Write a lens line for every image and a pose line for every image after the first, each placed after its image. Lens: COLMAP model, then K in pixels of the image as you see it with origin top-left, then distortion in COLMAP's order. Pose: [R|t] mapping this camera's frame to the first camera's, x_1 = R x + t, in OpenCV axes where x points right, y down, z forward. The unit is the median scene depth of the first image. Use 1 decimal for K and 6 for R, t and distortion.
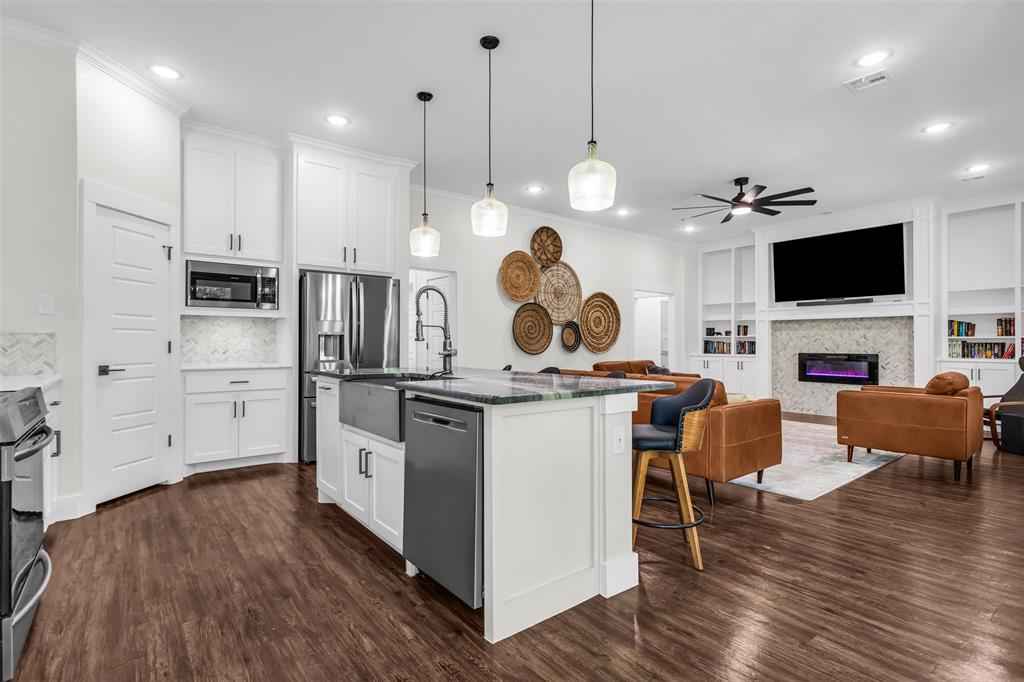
lens RADIAL K [[492.1, 0, 508.3], [0, 492.1, 342.9], [0, 0, 1]] dist [0.000924, 0.000673]
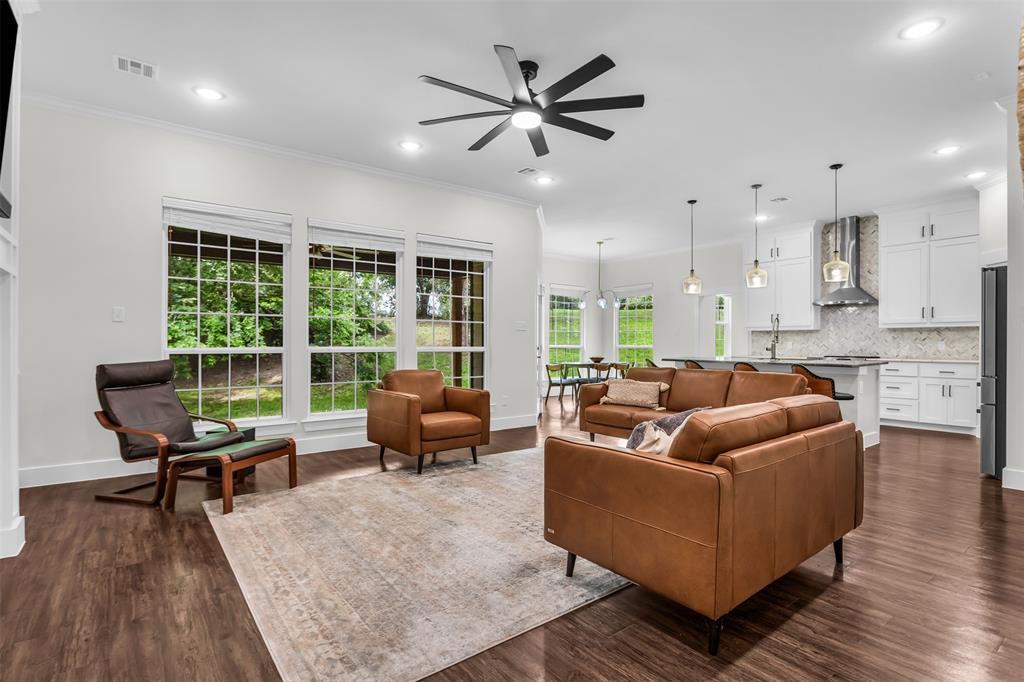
lens RADIAL K [[505.5, 0, 513.0], [0, 505.5, 341.3], [0, 0, 1]] dist [0.000329, 0.000126]
pose [[-1.000000, -0.000800, -0.000185, 0.396218], [-0.000799, 0.999991, -0.004163, -0.000657], [0.000189, -0.004162, -0.999991, 1.298584]]
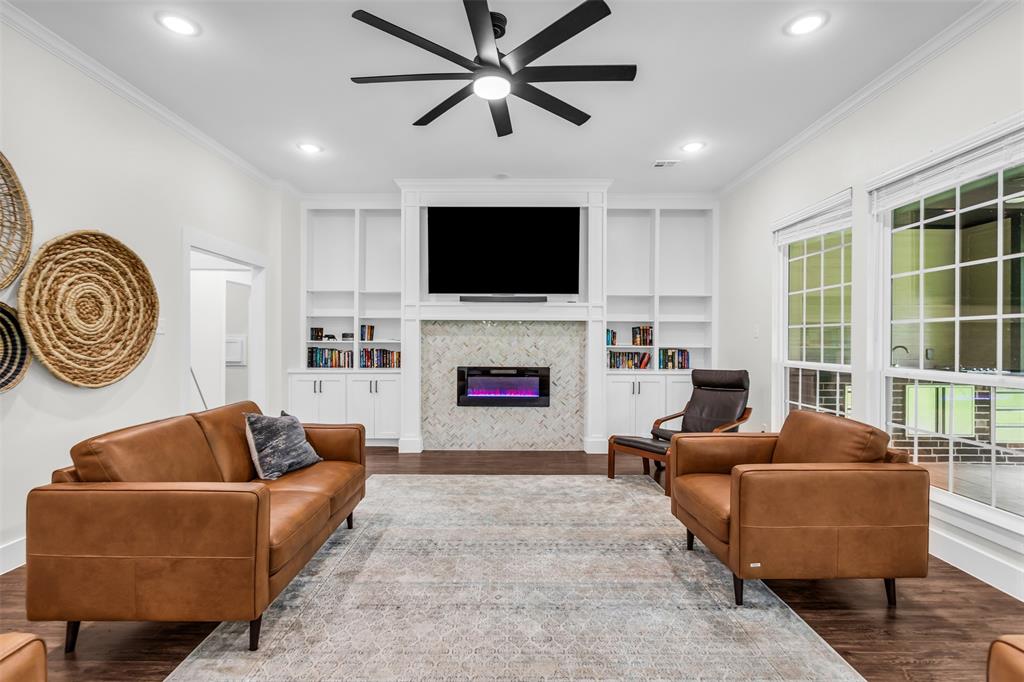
lens RADIAL K [[475.6, 0, 509.7], [0, 475.6, 340.4], [0, 0, 1]] dist [-0.001407, 0.000345]
pose [[0.614874, 0.002883, 0.788620, 0.099861], [-0.003734, 0.999993, -0.000744, -0.019794], [-0.788617, -0.002487, 0.614880, 0.568906]]
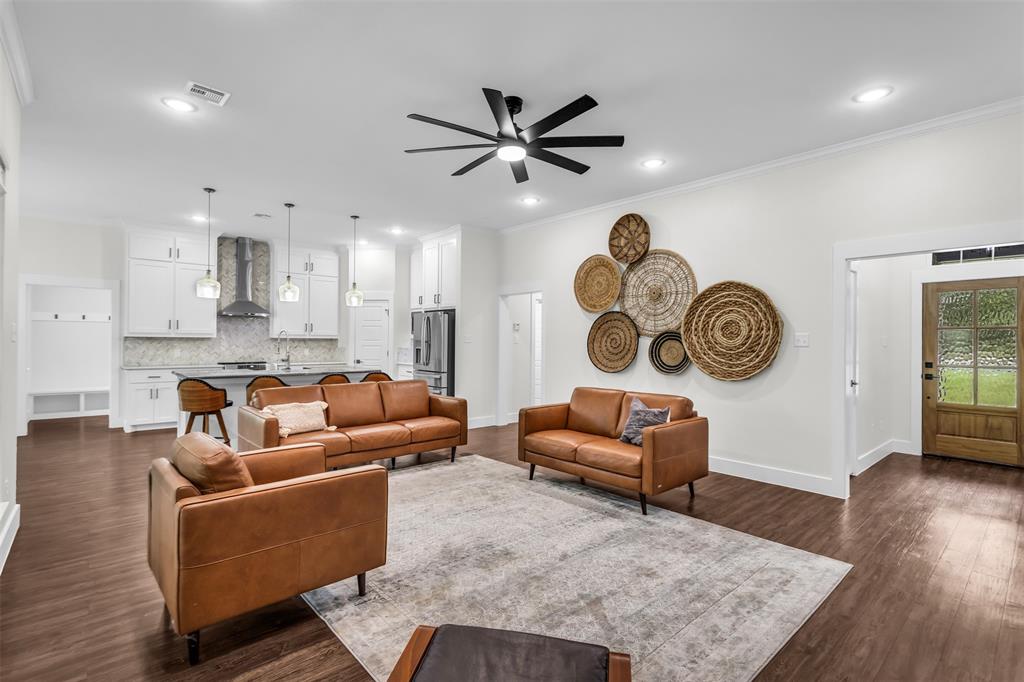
lens RADIAL K [[478.6, 0, 509.0], [0, 478.6, 341.9], [0, 0, 1]] dist [0.000618, -0.000297]
pose [[0.067162, 0.003301, -0.997737, 0.859814], [-0.008151, 0.999963, 0.002759, -0.030491], [0.997709, 0.007947, 0.067187, 0.774227]]
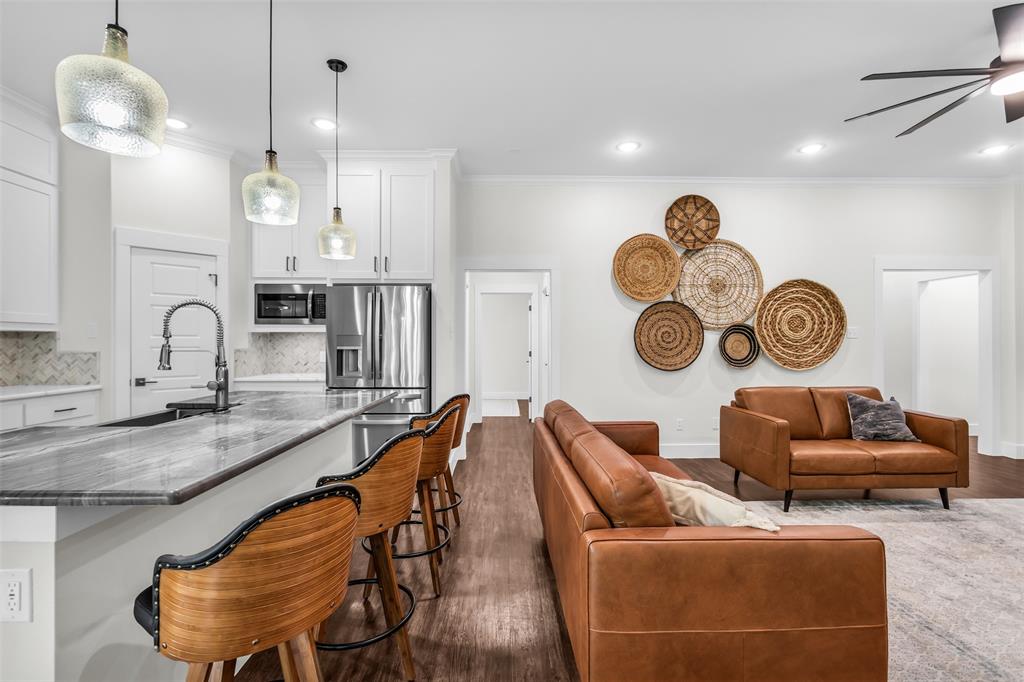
lens RADIAL K [[475.3, 0, 511.1], [0, 475.3, 341.8], [0, 0, 1]] dist [-0.000901, -0.000582]
pose [[0.801524, -0.002777, -0.597956, 0.289811], [0.001308, 0.999995, -0.002890, -0.018642], [0.597961, 0.001534, 0.801524, 0.286526]]
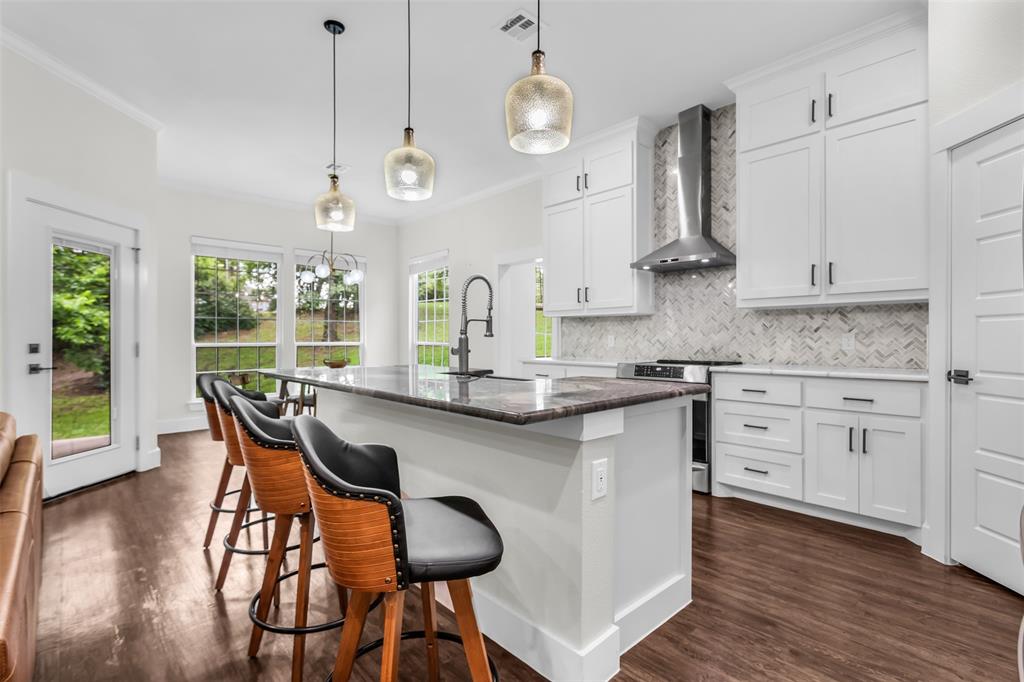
lens RADIAL K [[482.4, 0, 509.4], [0, 482.4, 335.5], [0, 0, 1]] dist [0.000421, 0.000727]
pose [[-0.996296, 0.000811, -0.085984, -0.055920], [0.001372, 0.999978, -0.006471, -0.000129], [0.085977, -0.006565, -0.996275, 0.769895]]
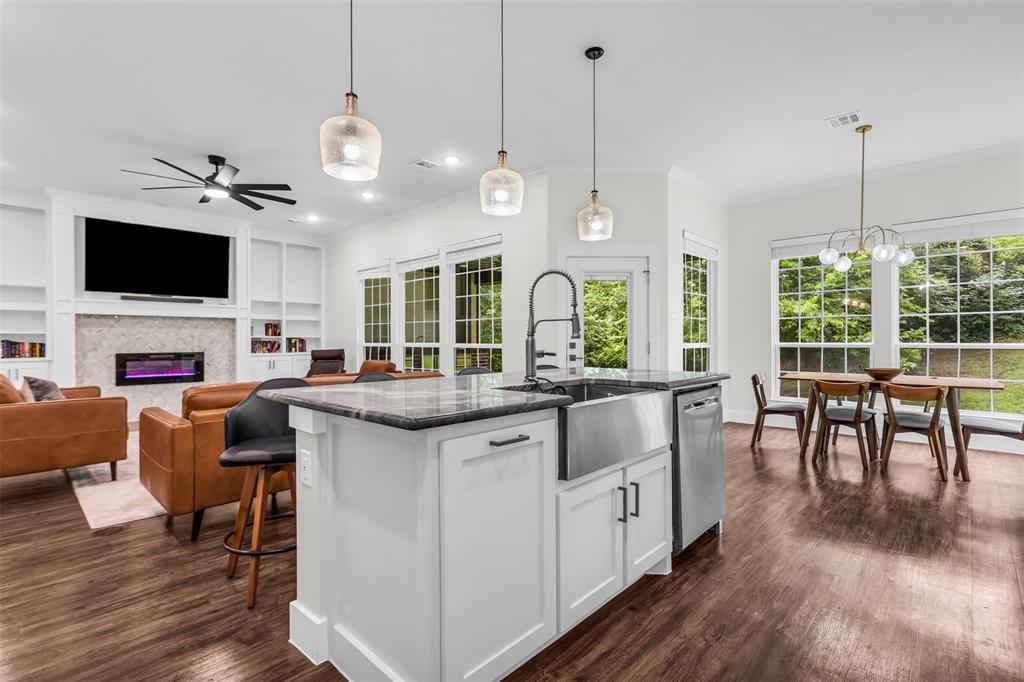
lens RADIAL K [[478.6, 0, 509.0], [0, 478.6, 341.9], [0, 0, 1]] dist [0.000618, -0.000297]
pose [[-0.143701, -0.003787, 0.989614, -0.372303], [0.004154, 0.999982, 0.004430, -0.001006], [-0.989612, 0.004747, -0.143683, 0.486534]]
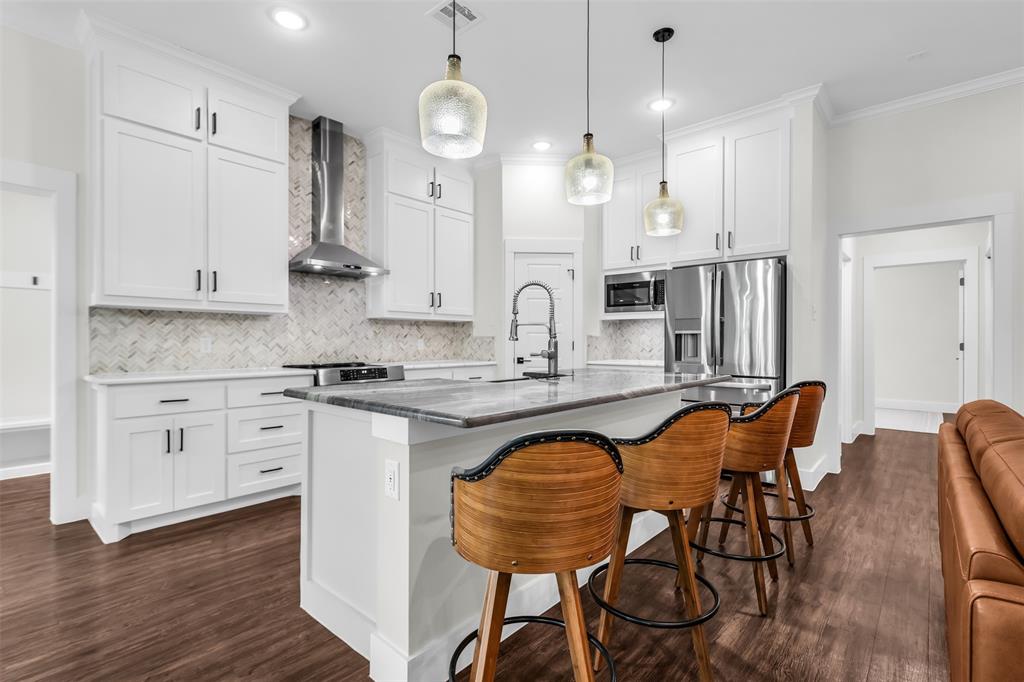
lens RADIAL K [[478.6, 0, 509.0], [0, 478.6, 341.9], [0, 0, 1]] dist [0.000618, -0.000297]
pose [[0.188025, -0.000540, -0.982164, 0.294438], [-0.001229, 0.999999, -0.000785, -0.000333], [0.982163, 0.001355, 0.188025, 0.324523]]
